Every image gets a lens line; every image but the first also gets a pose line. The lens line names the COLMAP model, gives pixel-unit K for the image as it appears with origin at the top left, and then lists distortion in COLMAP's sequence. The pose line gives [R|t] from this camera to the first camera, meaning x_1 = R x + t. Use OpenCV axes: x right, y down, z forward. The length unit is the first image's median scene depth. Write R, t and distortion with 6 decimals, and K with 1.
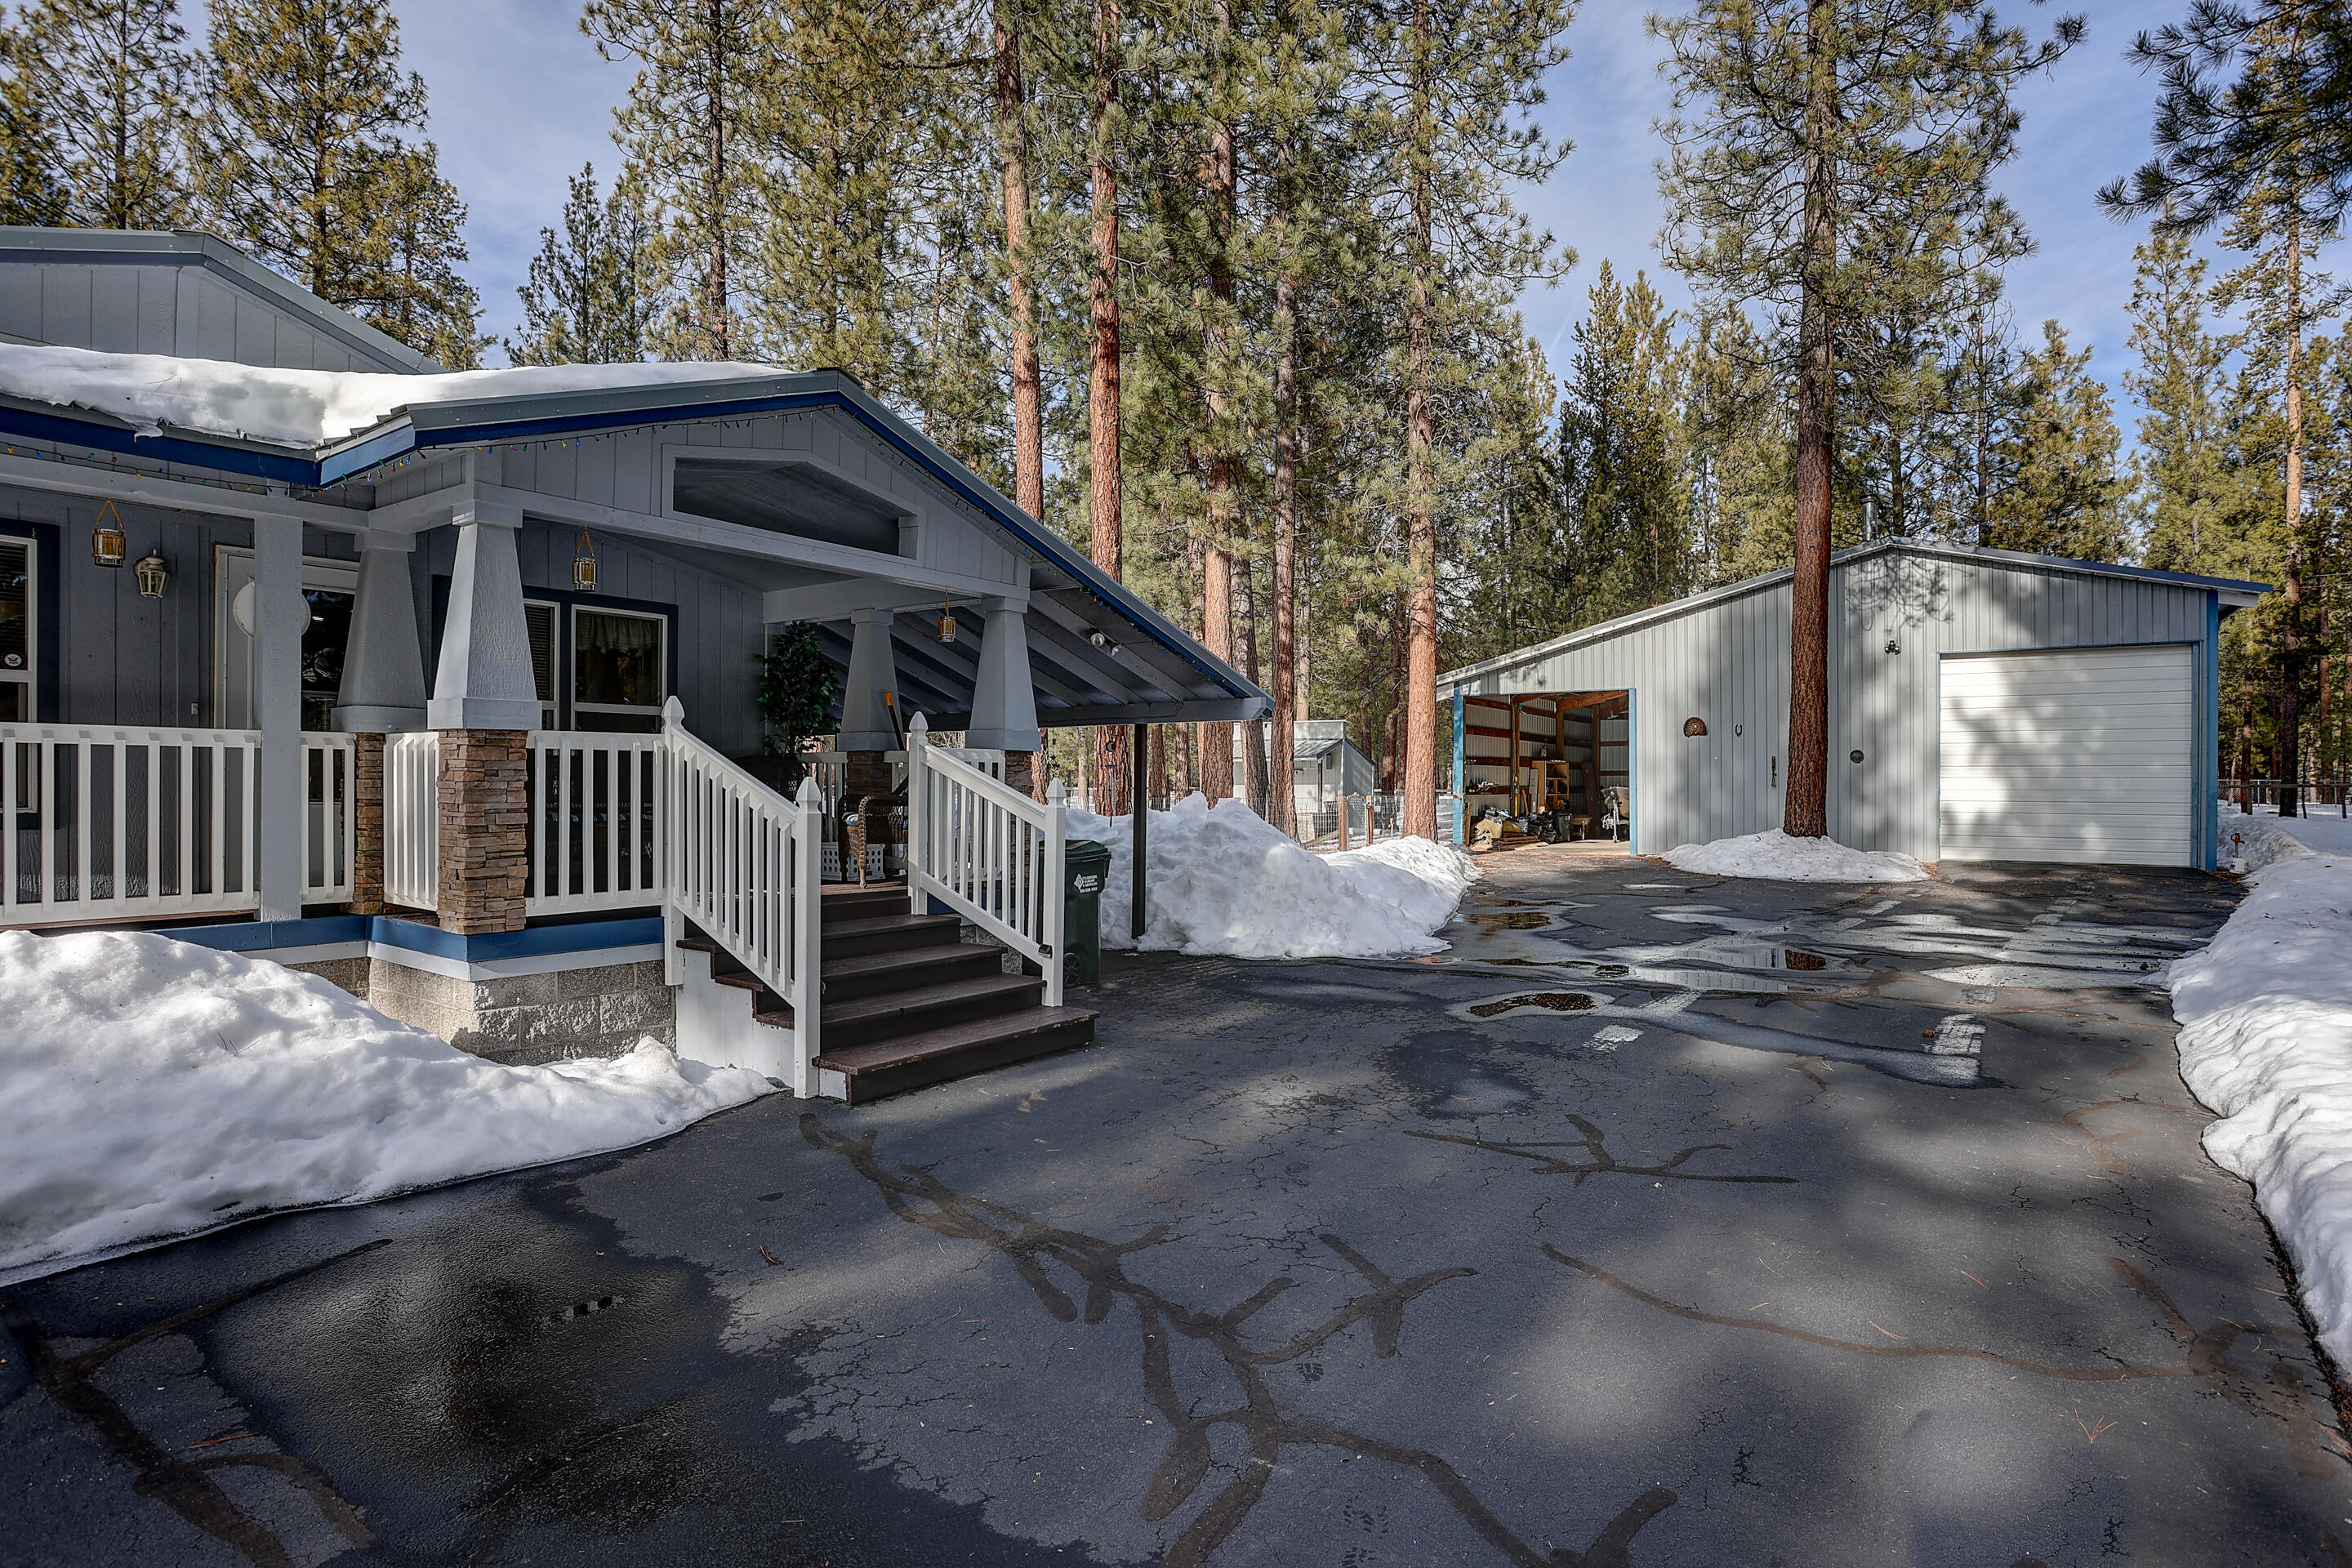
lens RADIAL K [[1231.9, 0, 1184.7], [0, 1231.9, 788.5], [0, 0, 1]] dist [-0.070975, 0.035527]
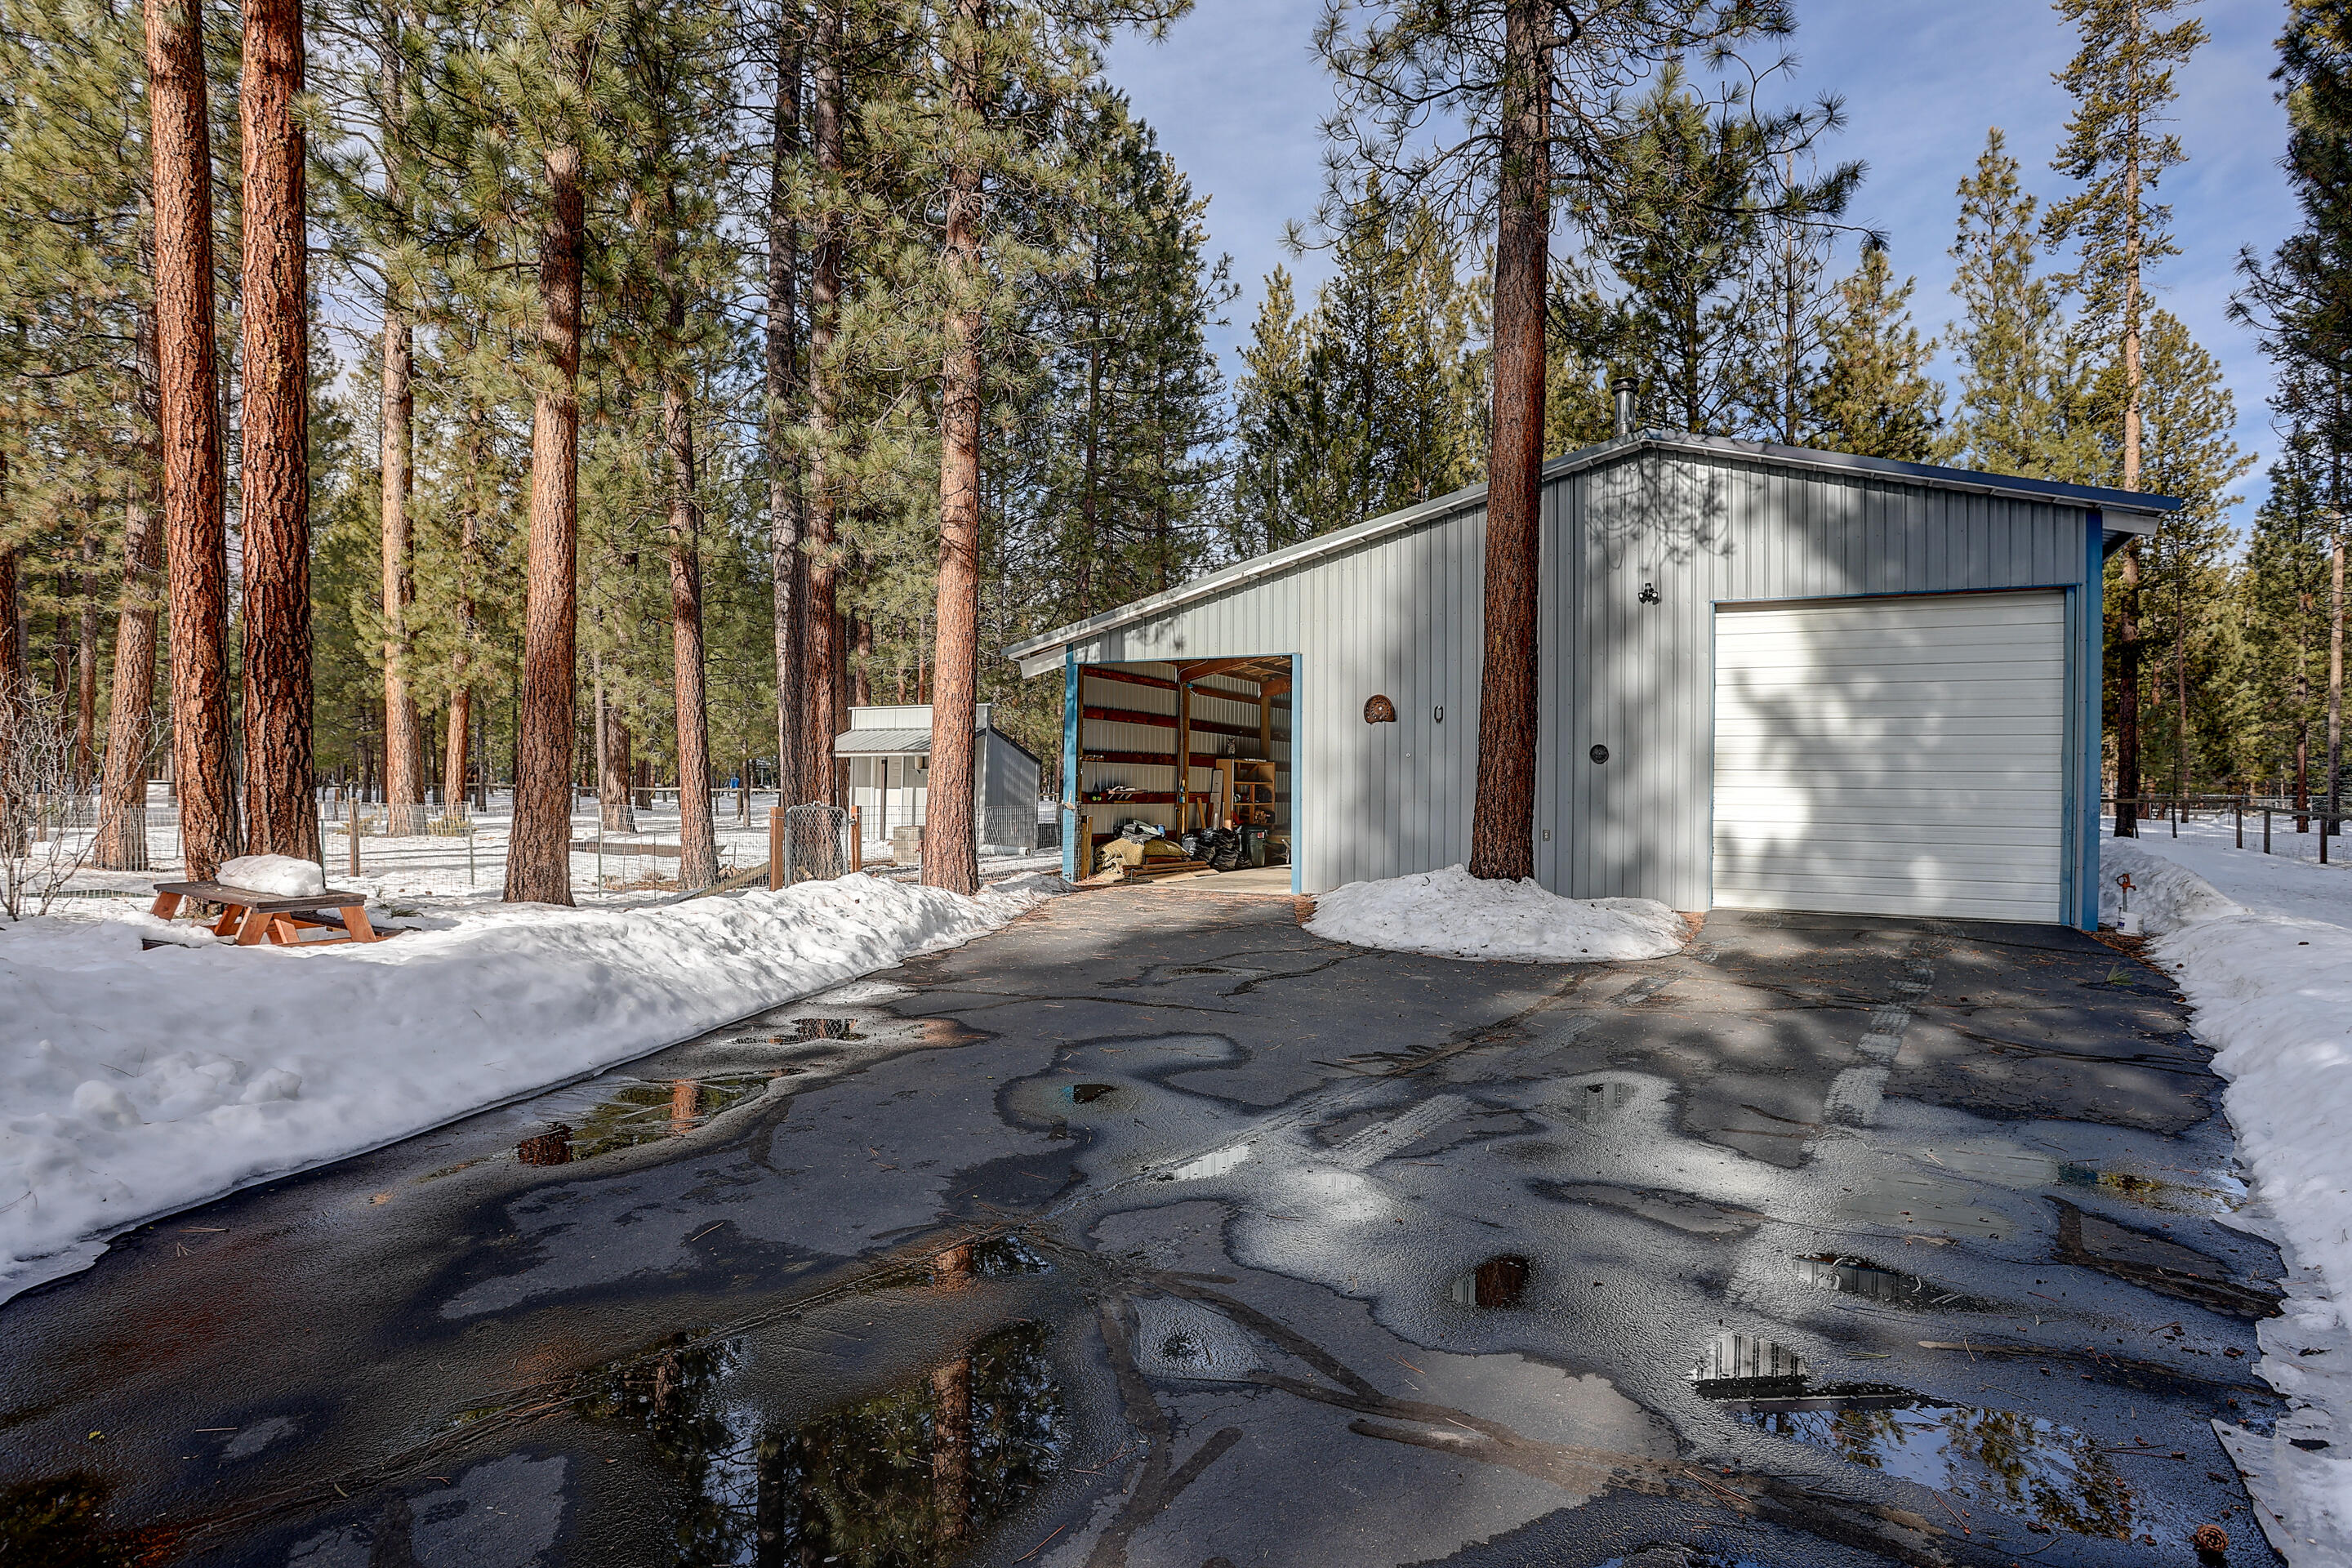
lens RADIAL K [[1231.9, 0, 1184.7], [0, 1231.9, 788.5], [0, 0, 1]] dist [-0.070975, 0.035527]
pose [[0.993601, 0.009817, 0.112516, 0.255057], [-0.009597, 0.999951, -0.002497, -0.003406], [-0.112535, 0.001401, 0.993647, 0.354791]]
